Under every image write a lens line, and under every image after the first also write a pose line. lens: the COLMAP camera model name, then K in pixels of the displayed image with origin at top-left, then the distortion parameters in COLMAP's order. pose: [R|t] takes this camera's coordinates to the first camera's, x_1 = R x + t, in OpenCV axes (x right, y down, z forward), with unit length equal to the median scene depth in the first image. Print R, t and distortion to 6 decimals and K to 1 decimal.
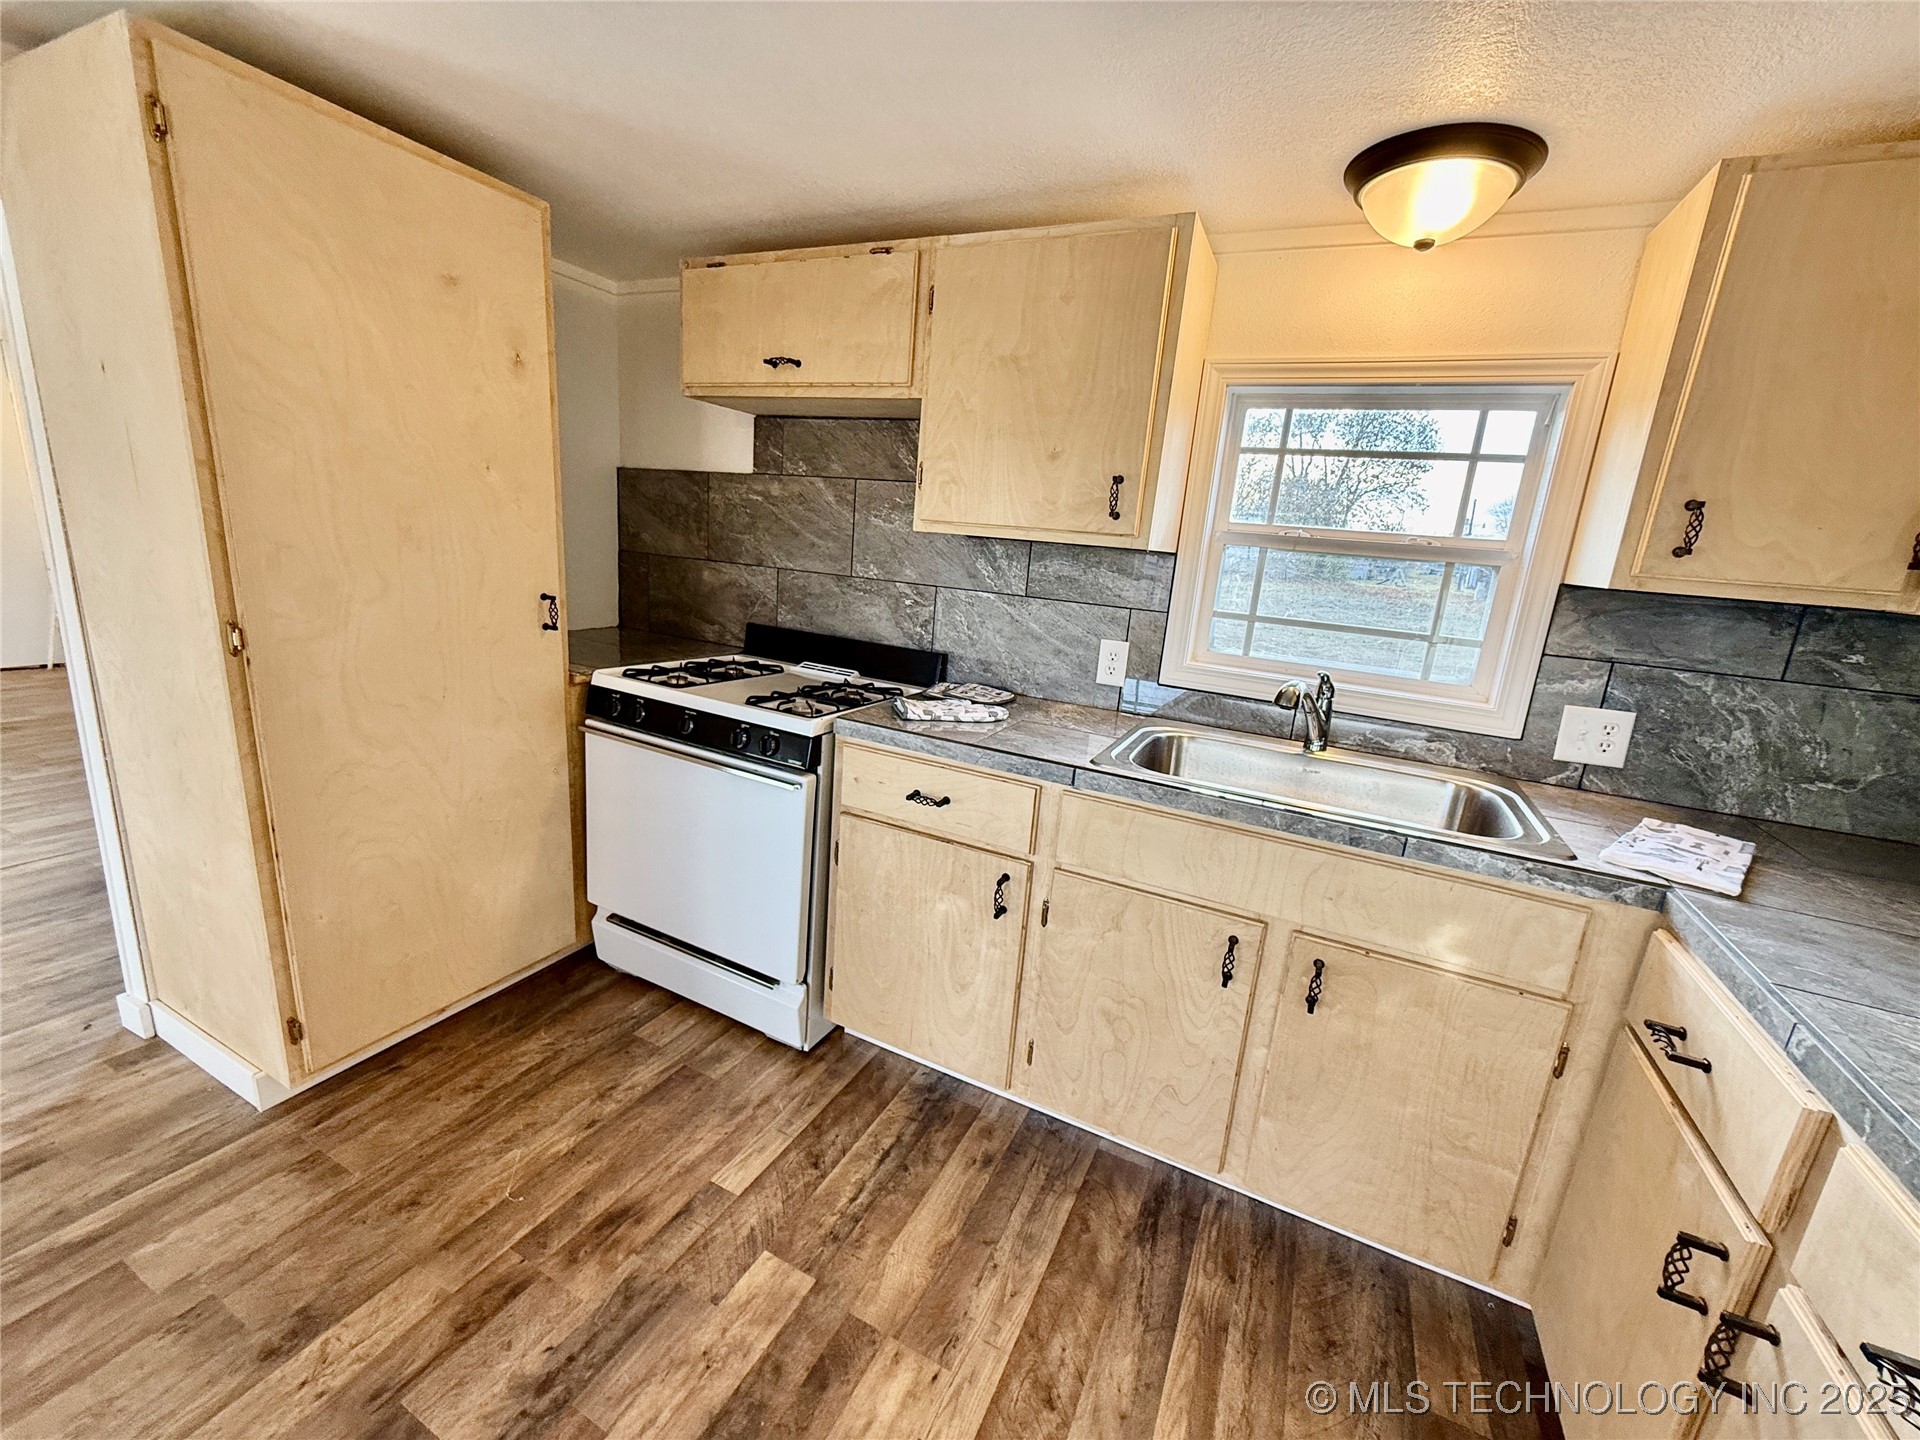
lens RADIAL K [[765.5, 0, 963.1], [0, 765.5, 721.6], [0, 0, 1]] dist [0.000142, 0.000003]
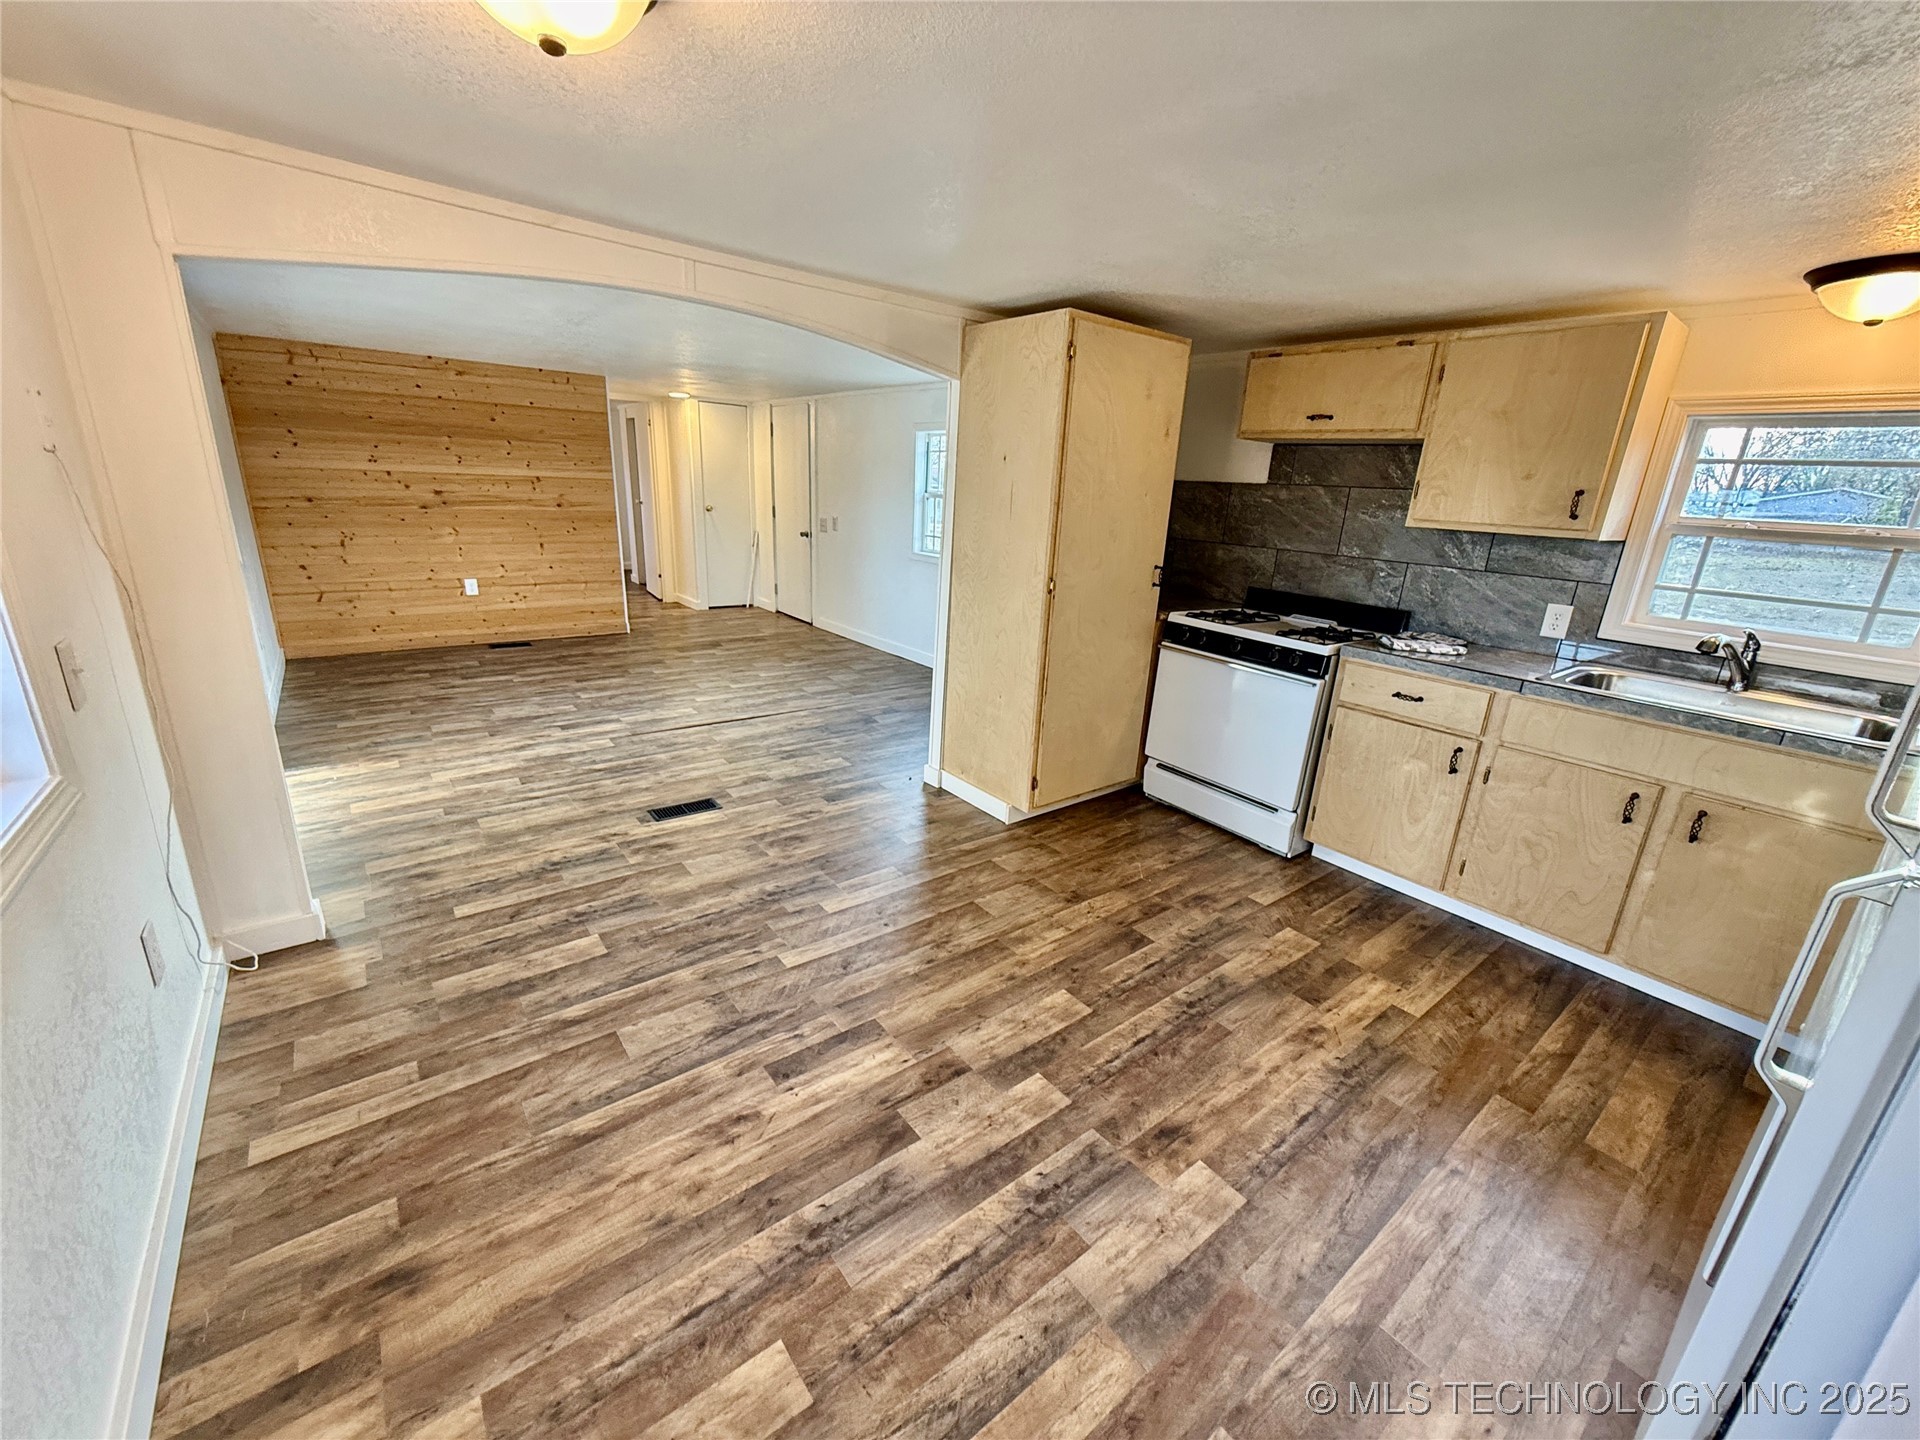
lens RADIAL K [[765.5, 0, 963.8], [0, 765.5, 721.9], [0, 0, 1]] dist [0.000142, 0.000003]
pose [[0.901011, 0.098362, -0.422498, -0.199099], [-0.083988, 0.995080, 0.052554, 0.145822], [0.425588, -0.011867, 0.904839, -0.841702]]
